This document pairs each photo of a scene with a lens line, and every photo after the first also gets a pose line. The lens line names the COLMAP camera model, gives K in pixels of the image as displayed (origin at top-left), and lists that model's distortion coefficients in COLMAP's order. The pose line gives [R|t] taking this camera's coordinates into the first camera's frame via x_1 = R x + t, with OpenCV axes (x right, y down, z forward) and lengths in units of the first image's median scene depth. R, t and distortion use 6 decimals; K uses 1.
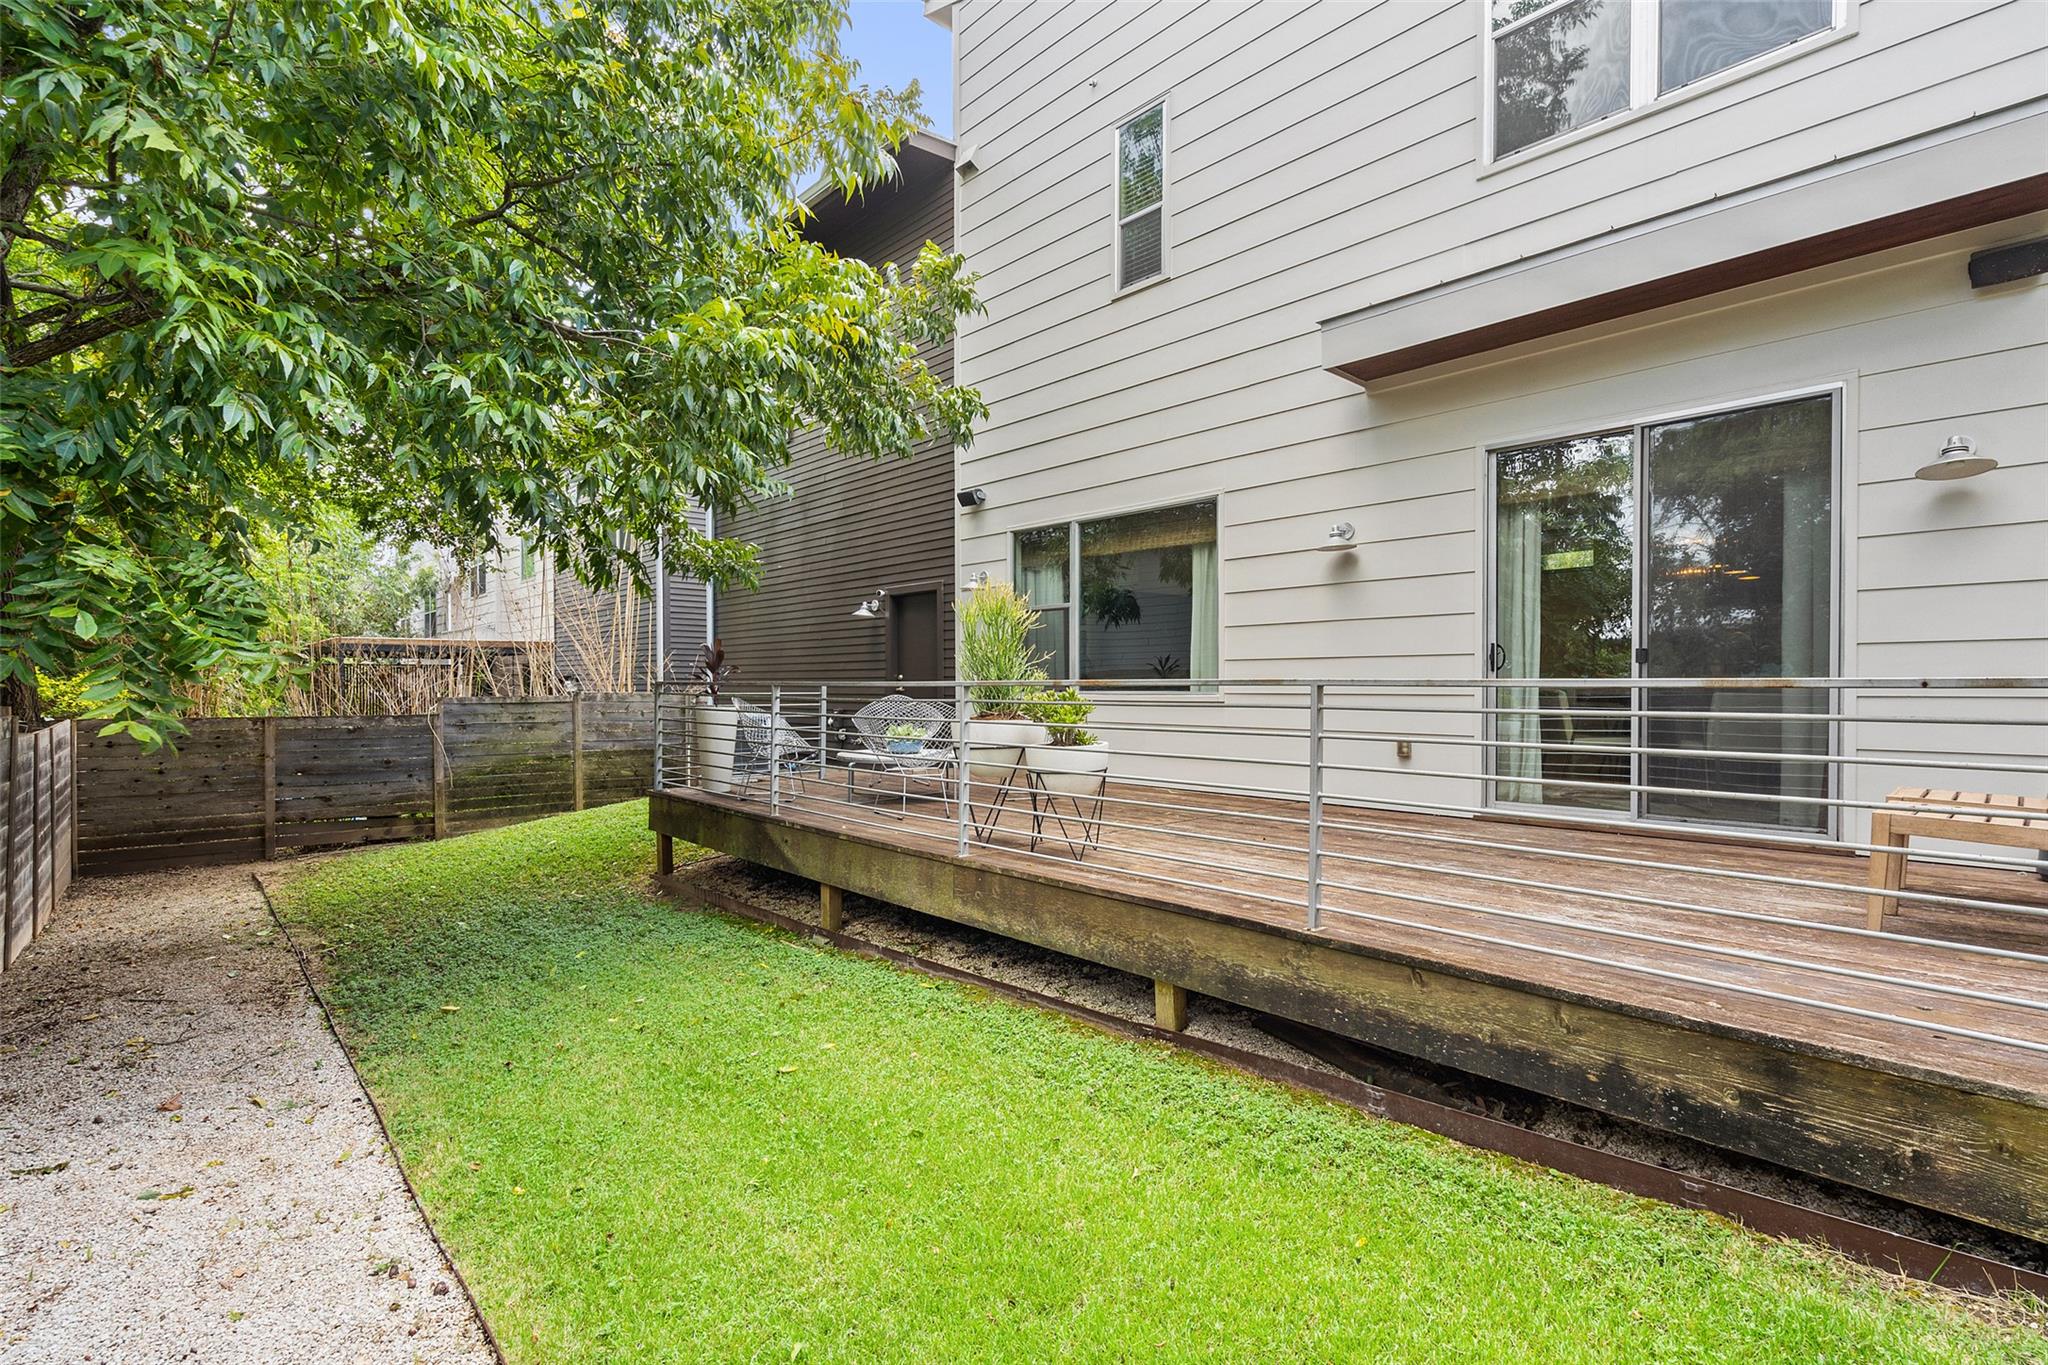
lens RADIAL K [[945.3, 0, 1033.3], [0, 945.3, 688.1], [0, 0, 1]] dist [-0.001275, 0.000950]
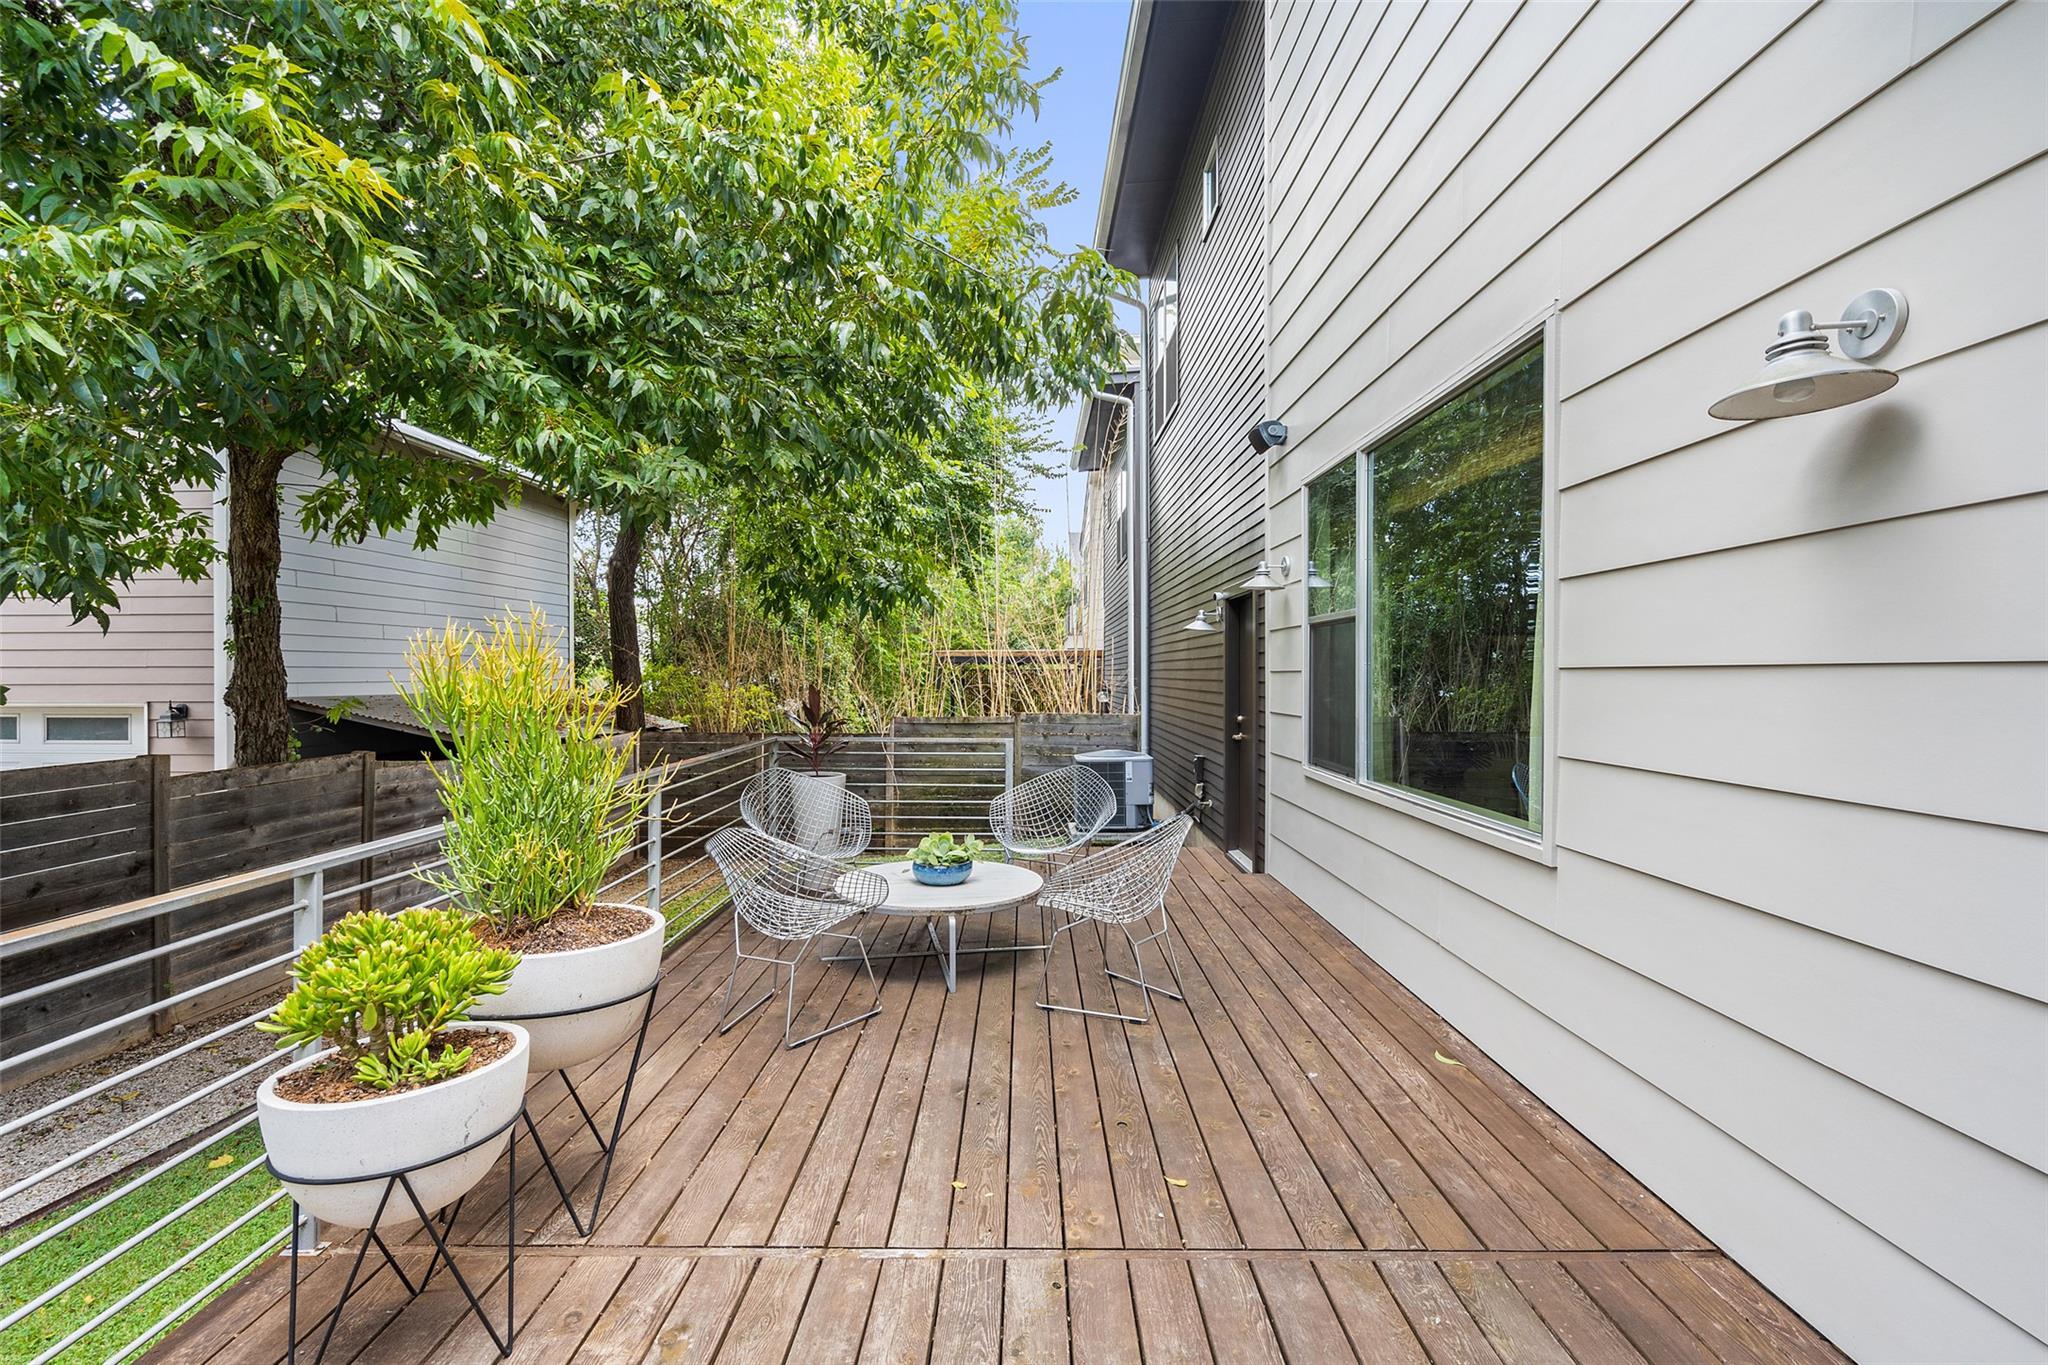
lens RADIAL K [[945.3, 0, 1019.9], [0, 945.3, 683.9], [0, 0, 1]] dist [-0.001275, 0.000950]
pose [[0.720343, 0.008337, -0.693568, 0.214165], [-0.002059, 0.999949, 0.009882, -0.042636], [0.693615, -0.005690, 0.720323, 0.400715]]
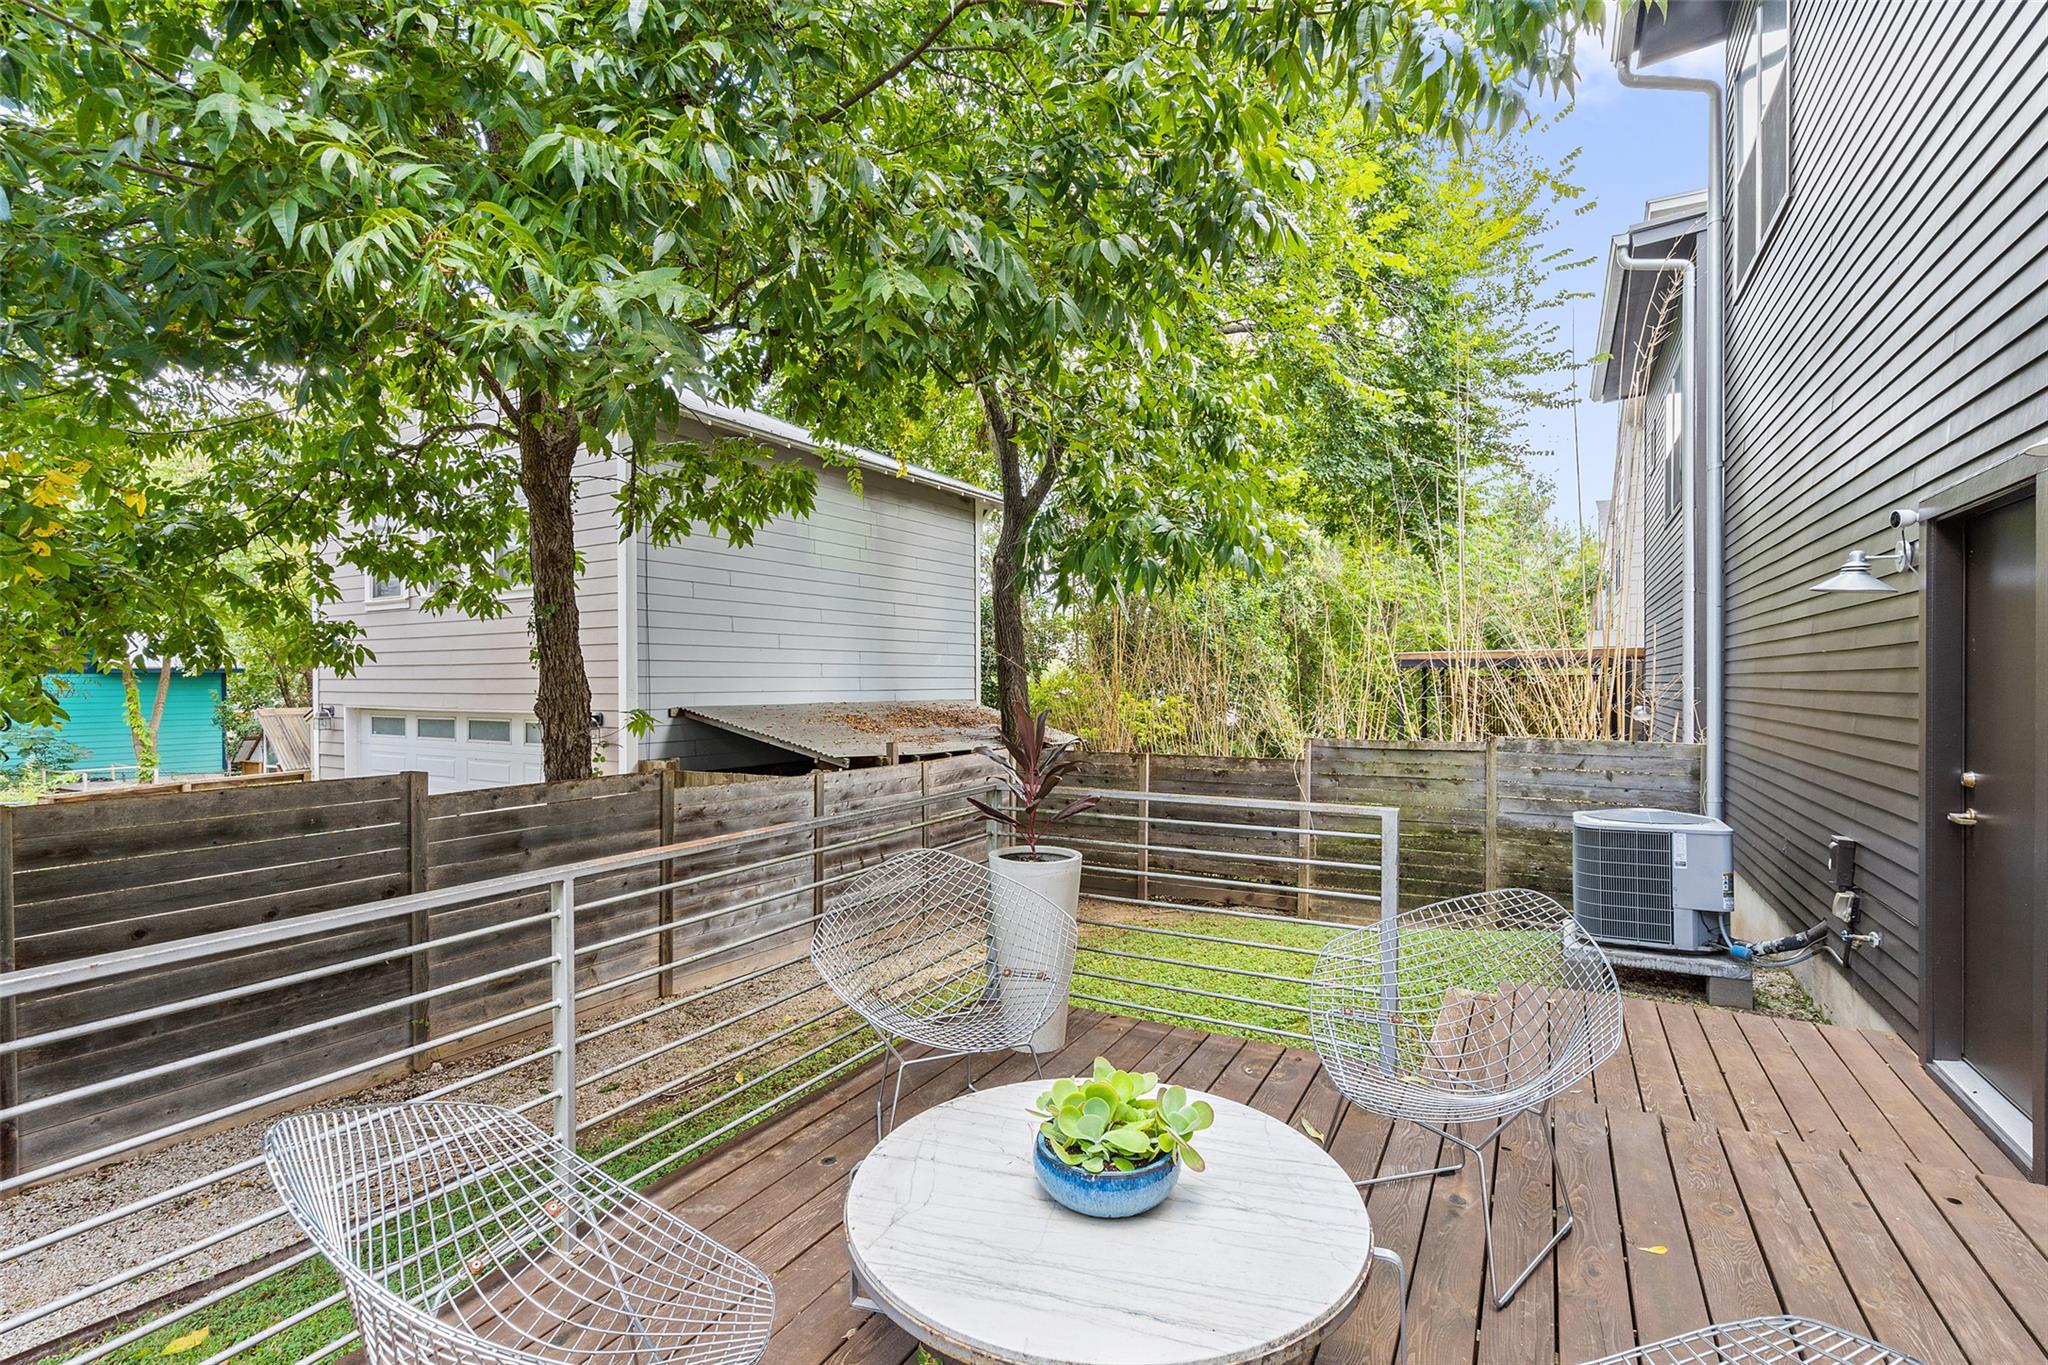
lens RADIAL K [[945.3, 0, 1018.9], [0, 945.3, 693.7], [0, 0, 1]] dist [-0.001275, 0.000950]
pose [[0.297539, 0.011583, -0.954640, 0.061275], [0.001132, 0.999921, 0.012485, -0.043235], [0.954709, -0.004795, 0.297502, 0.607003]]
